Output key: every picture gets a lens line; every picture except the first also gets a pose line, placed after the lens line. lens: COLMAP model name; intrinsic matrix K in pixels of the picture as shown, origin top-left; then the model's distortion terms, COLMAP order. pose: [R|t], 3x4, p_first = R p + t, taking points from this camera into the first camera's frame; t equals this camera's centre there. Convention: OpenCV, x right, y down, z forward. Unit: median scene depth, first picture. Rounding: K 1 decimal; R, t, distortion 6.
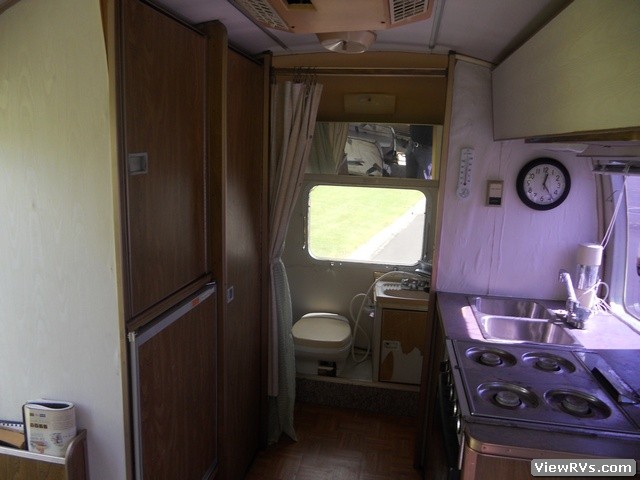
lens RADIAL K [[494.2, 0, 317.6], [0, 494.2, 243.9], [0, 0, 1]] dist [-0.042852, 0.008132]
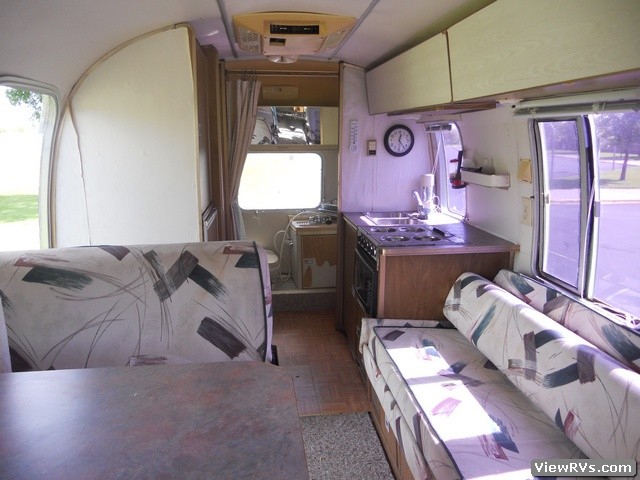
lens RADIAL K [[494.2, 0, 321.7], [0, 494.2, 235.7], [0, 0, 1]] dist [-0.042852, 0.008132]
pose [[0.955819, -0.088884, 0.280195, -0.288616], [0.085524, 0.996042, 0.024223, 0.136180], [-0.281239, 0.000811, 0.959637, -0.534422]]
